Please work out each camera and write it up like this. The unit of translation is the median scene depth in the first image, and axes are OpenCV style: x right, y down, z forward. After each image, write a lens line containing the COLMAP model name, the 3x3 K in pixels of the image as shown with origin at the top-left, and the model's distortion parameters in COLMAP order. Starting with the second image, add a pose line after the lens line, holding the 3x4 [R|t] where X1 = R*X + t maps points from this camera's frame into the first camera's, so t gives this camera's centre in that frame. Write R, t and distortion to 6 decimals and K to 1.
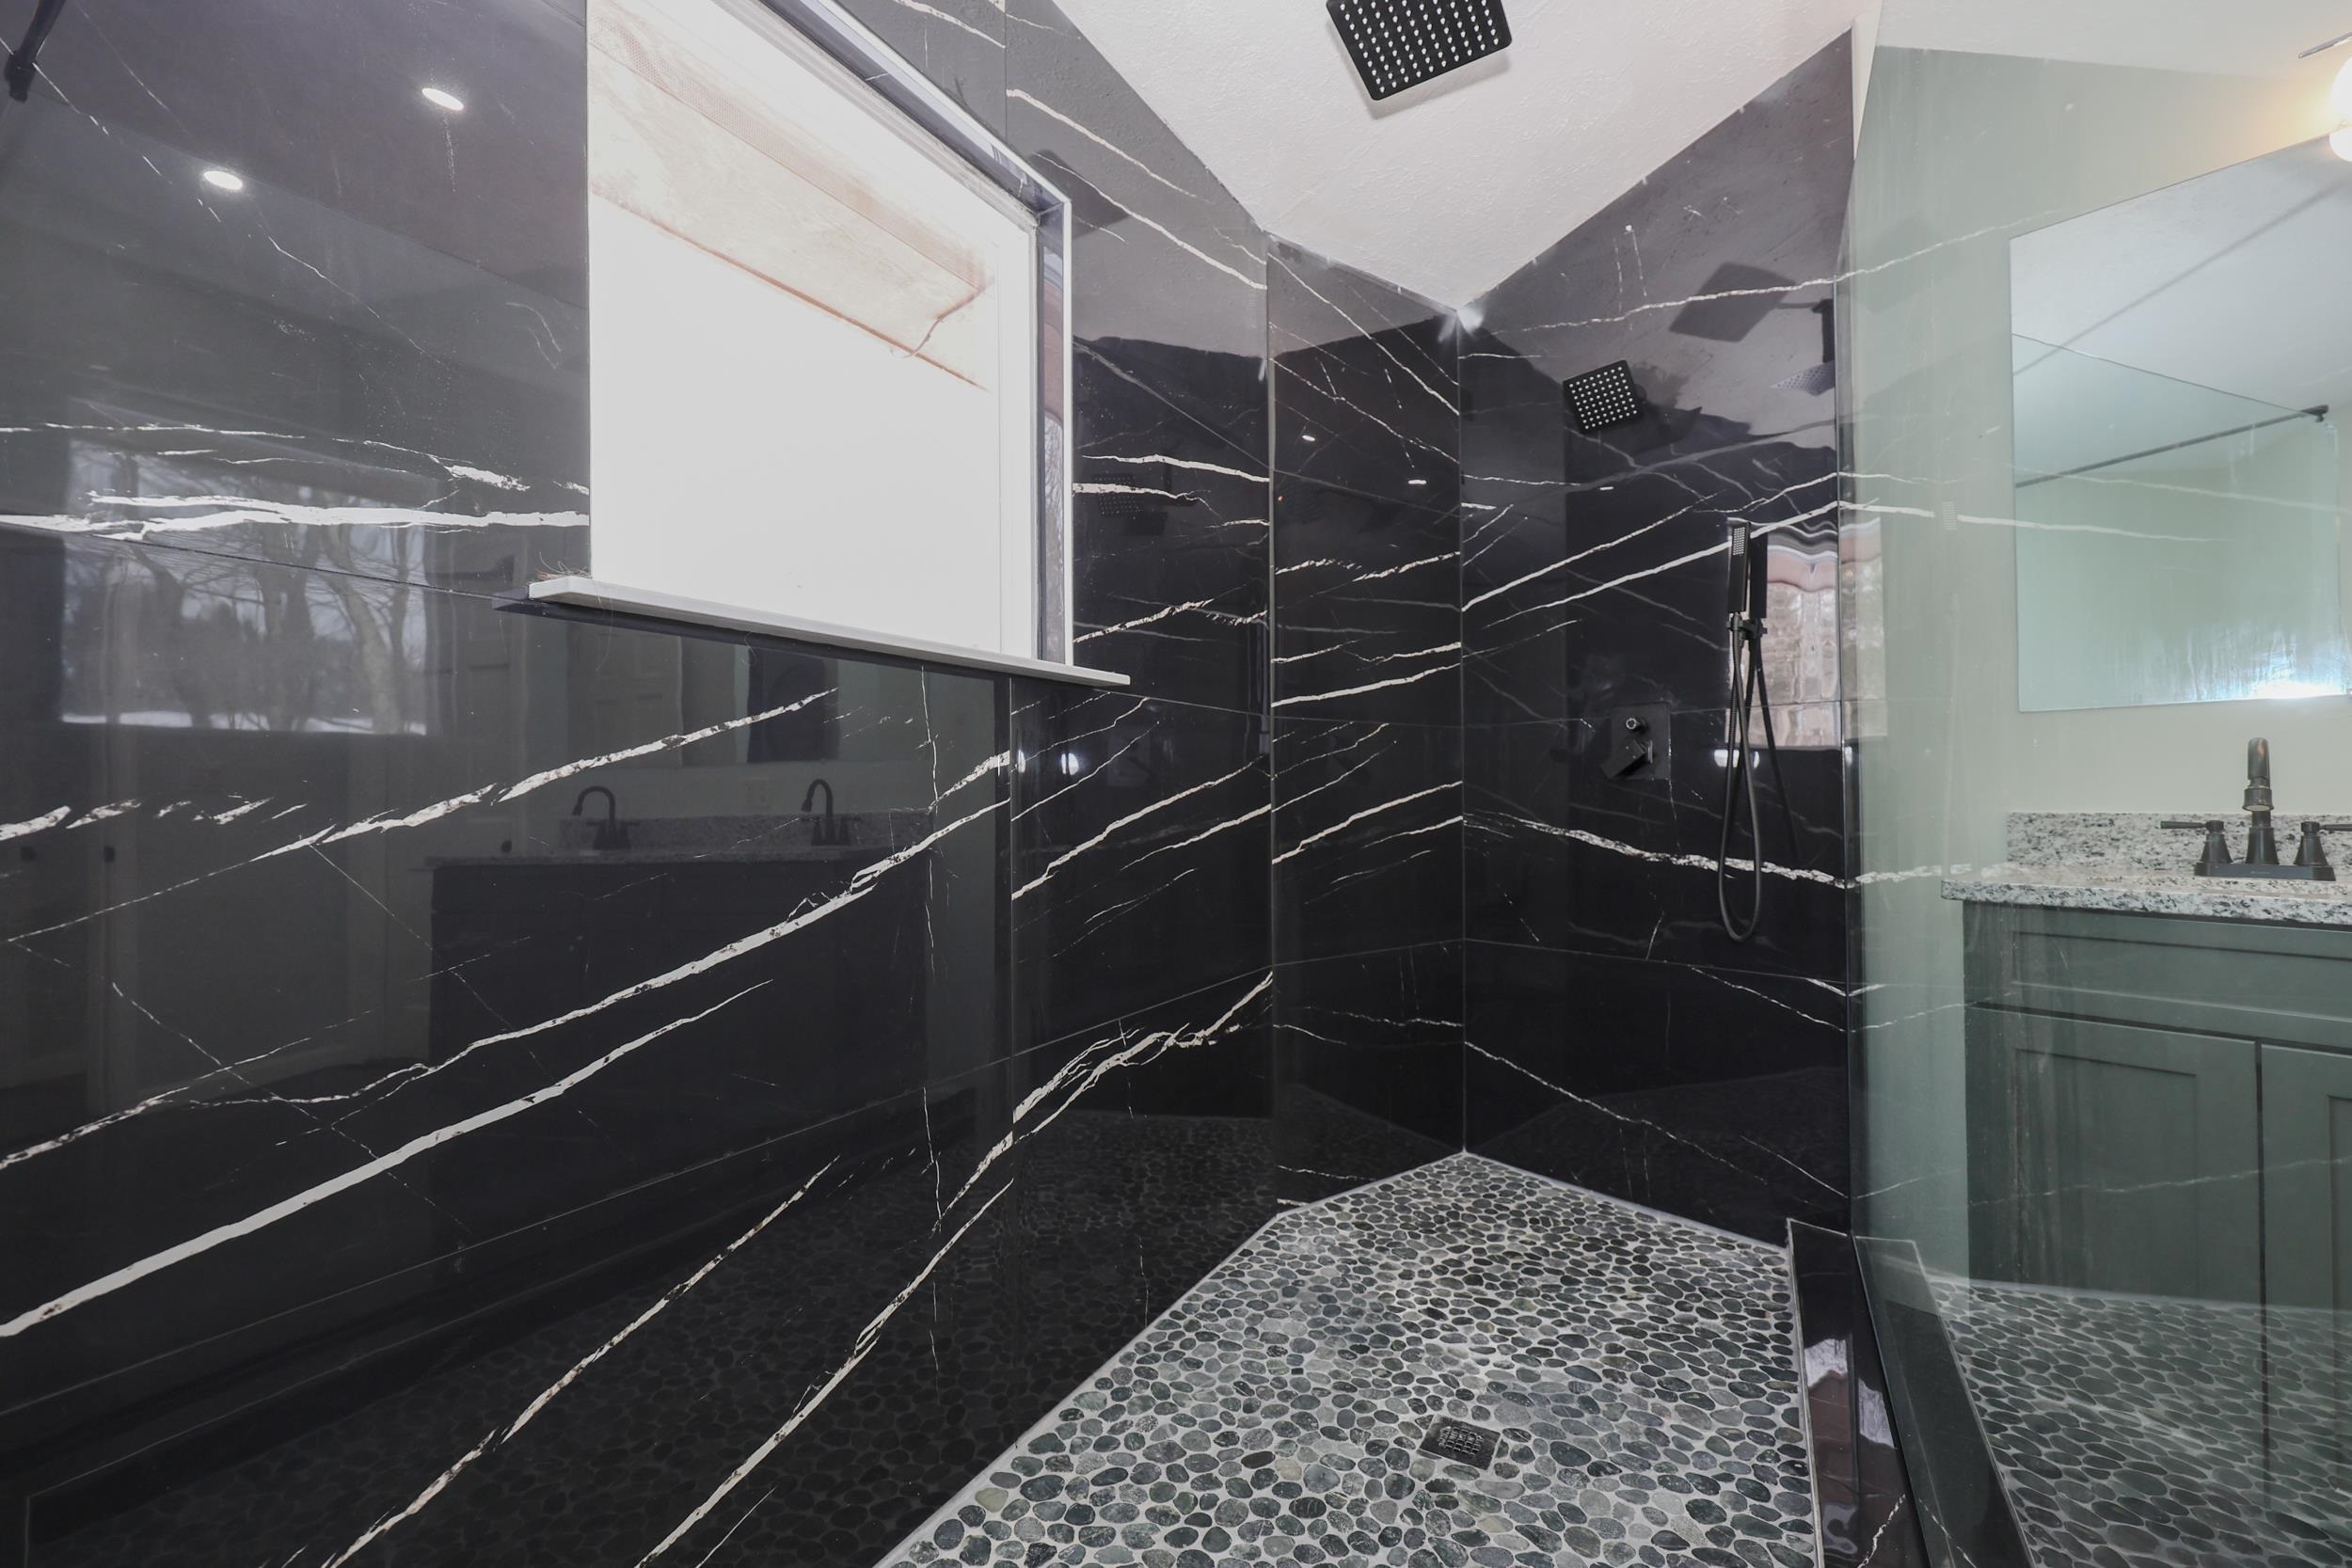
lens RADIAL K [[978.2, 0, 1172.2], [0, 978.2, 787.0], [0, 0, 1]] dist [0.002290, -0.000049]
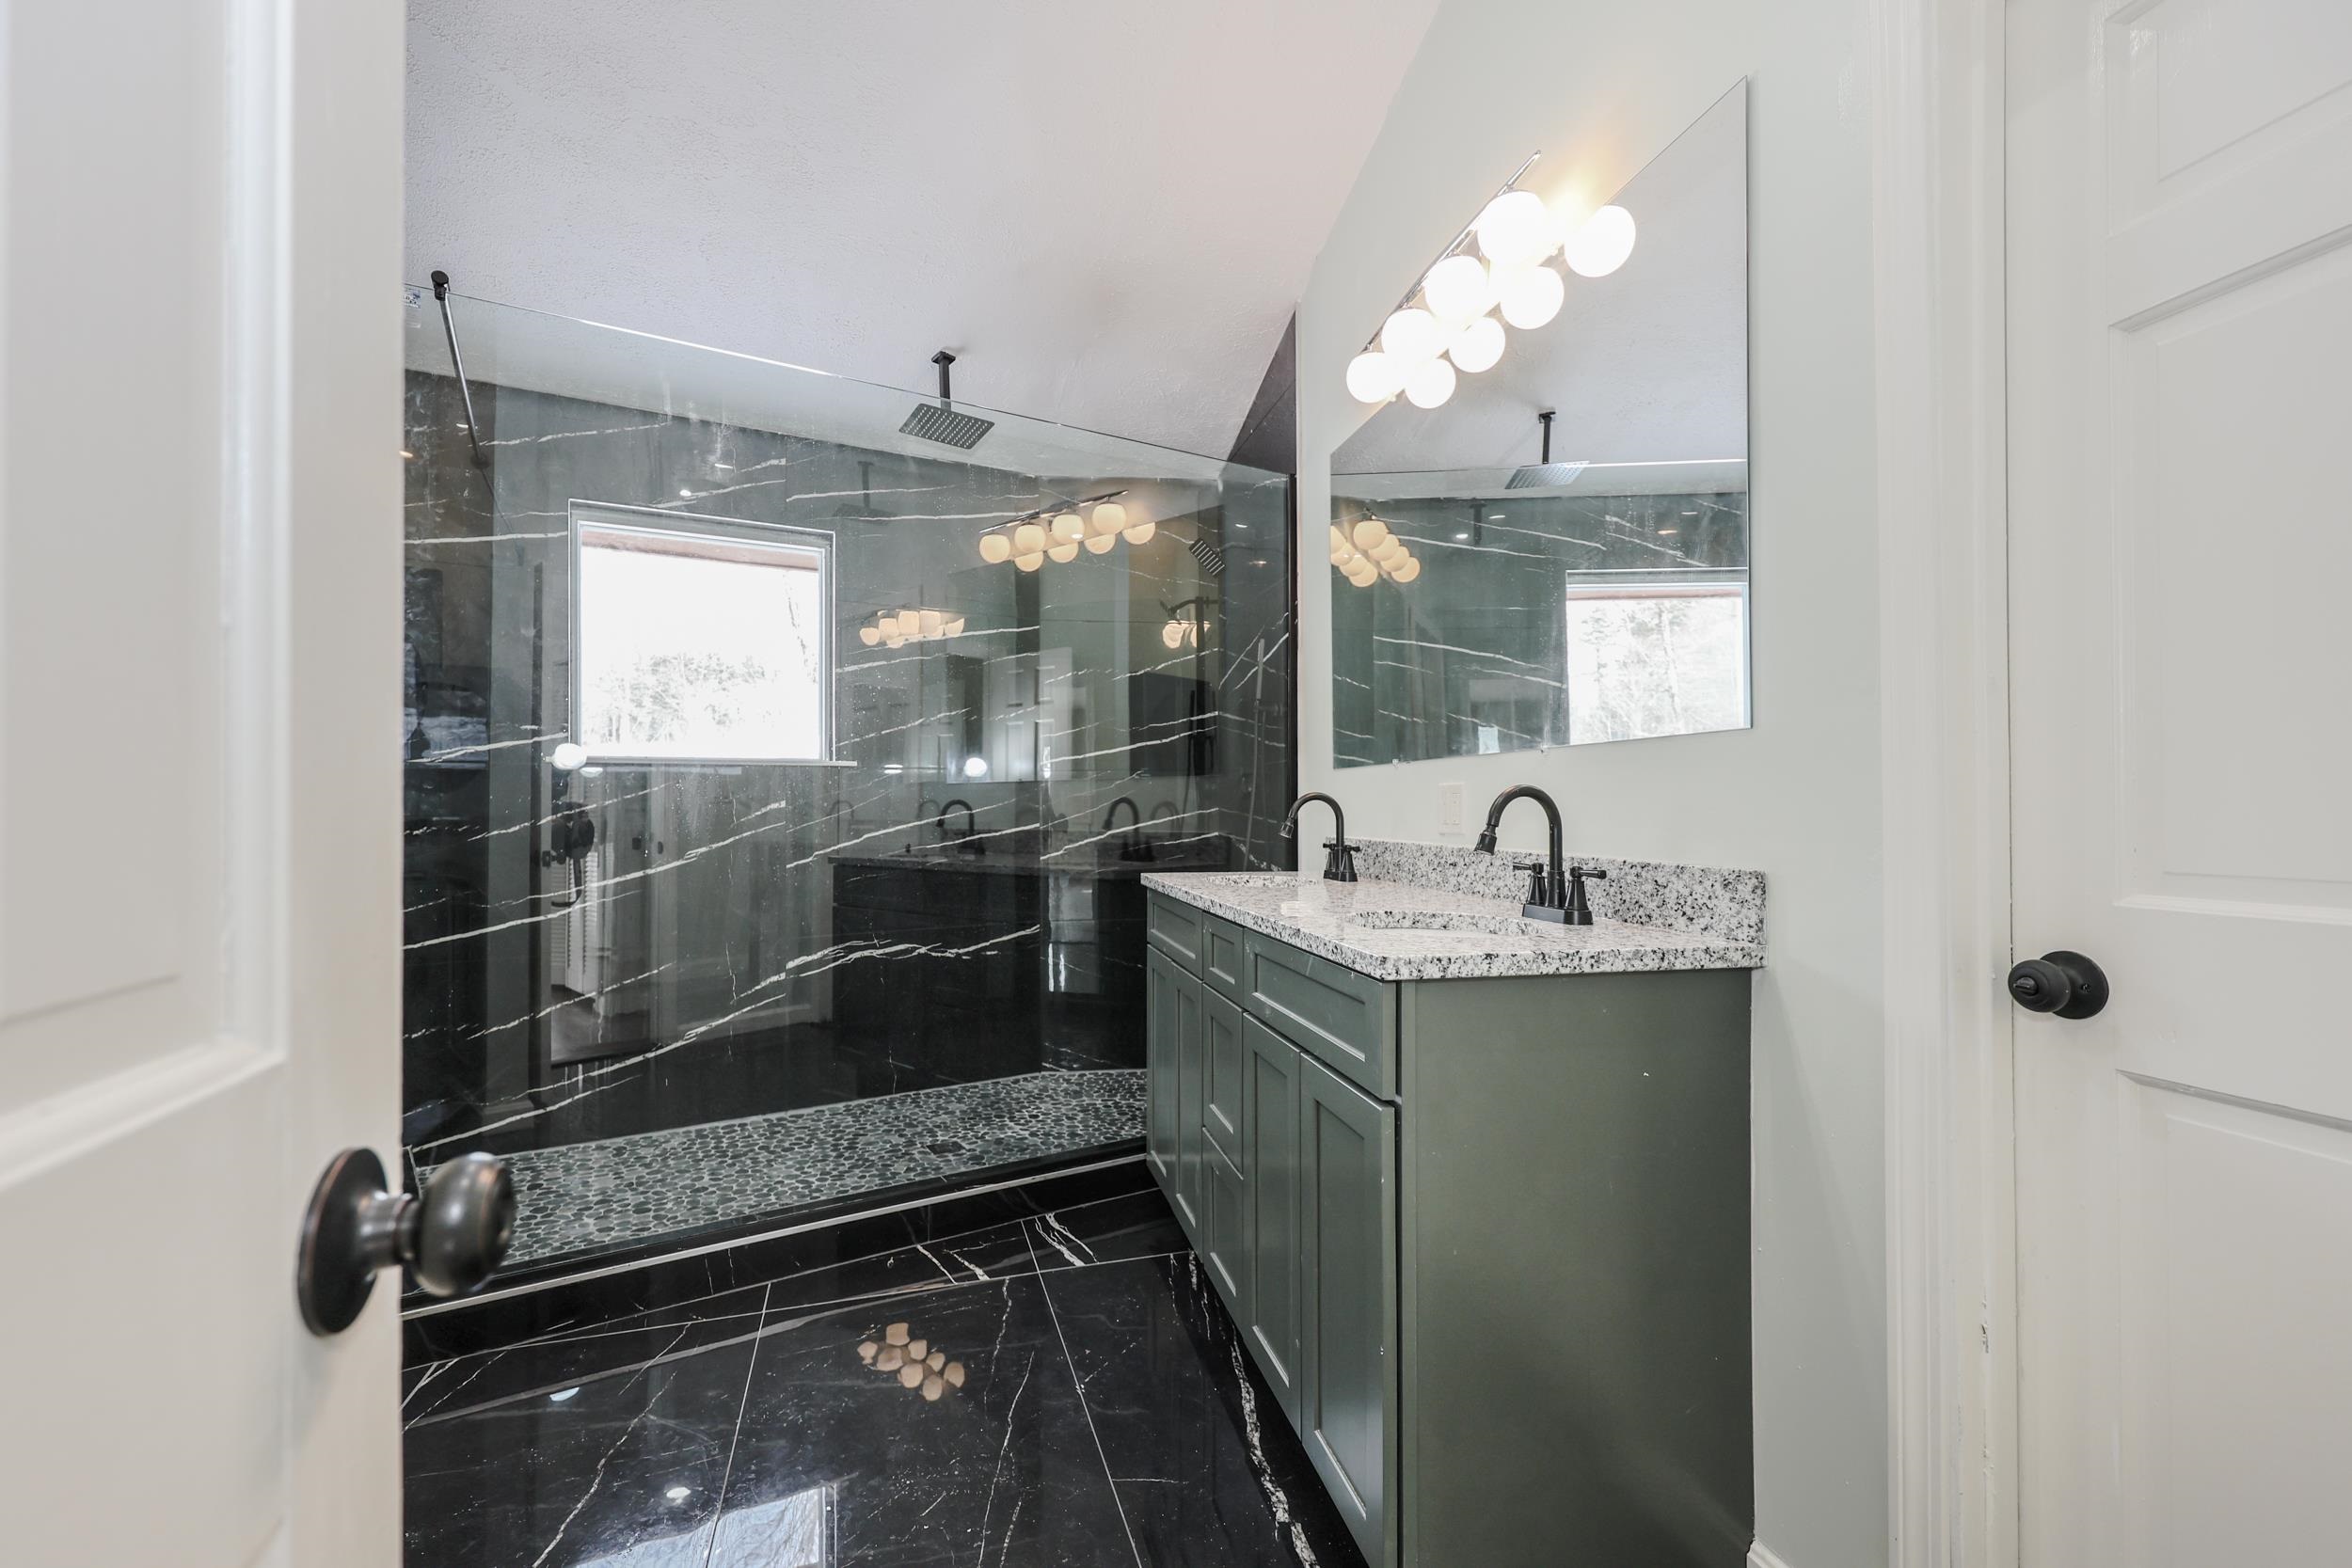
lens RADIAL K [[978.2, 0, 1172.2], [0, 978.2, 787.0], [0, 0, 1]] dist [0.002290, -0.000049]
pose [[0.886833, 0.001729, -0.462086, 1.511089], [-0.001813, 0.999998, 0.000263, -0.065022], [0.462086, 0.000605, 0.886835, -0.519781]]
